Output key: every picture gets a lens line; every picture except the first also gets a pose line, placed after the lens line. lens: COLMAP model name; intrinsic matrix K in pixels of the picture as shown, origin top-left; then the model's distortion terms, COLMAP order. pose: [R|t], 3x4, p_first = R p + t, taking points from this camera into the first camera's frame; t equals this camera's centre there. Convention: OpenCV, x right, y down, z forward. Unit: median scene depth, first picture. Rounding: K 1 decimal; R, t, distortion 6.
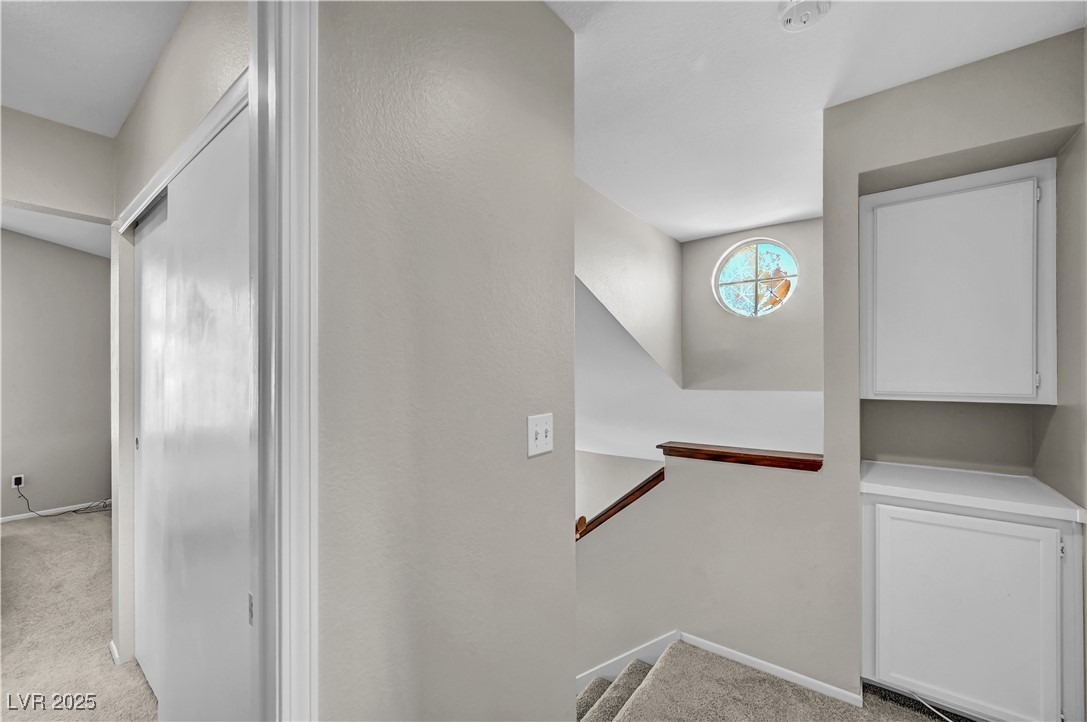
lens RADIAL K [[435.8, 0, 546.7], [0, 435.8, 369.1], [0, 0, 1]] dist [-0.001168, 0.000091]
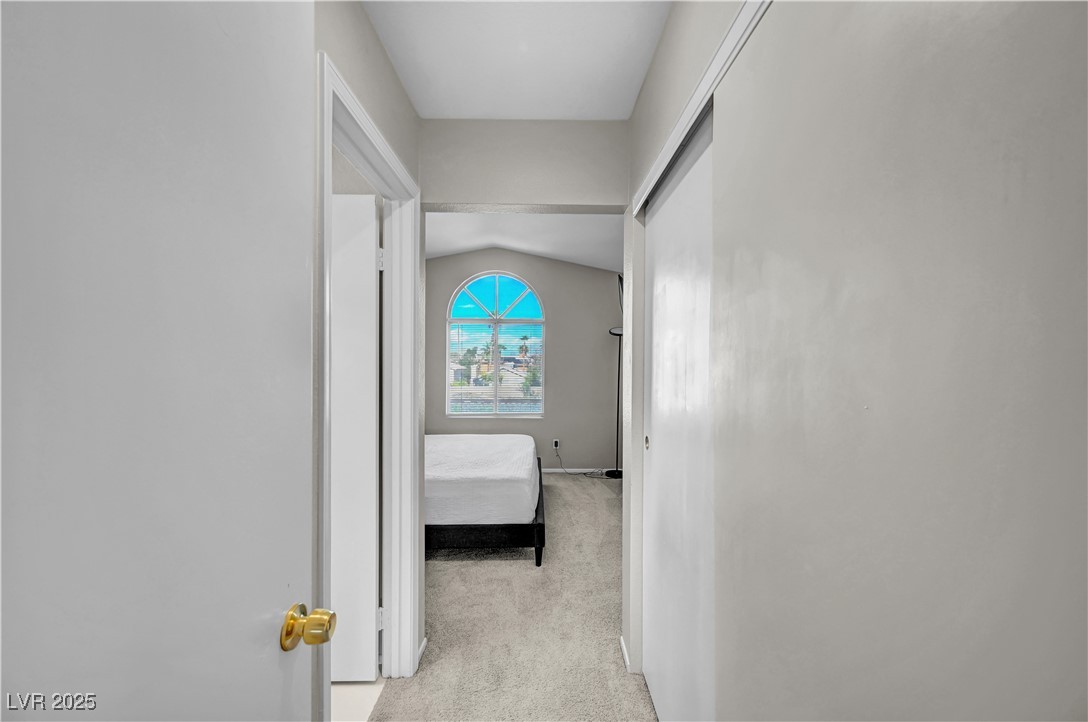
lens RADIAL K [[436.2, 0, 547.2], [0, 436.2, 369.1], [0, 0, 1]] dist [-0.001168, 0.000091]
pose [[0.625108, 0.015359, -0.780387, -0.324465], [-0.004633, 0.999862, 0.015968, 0.002720], [0.780524, -0.006367, 0.625093, 0.240083]]
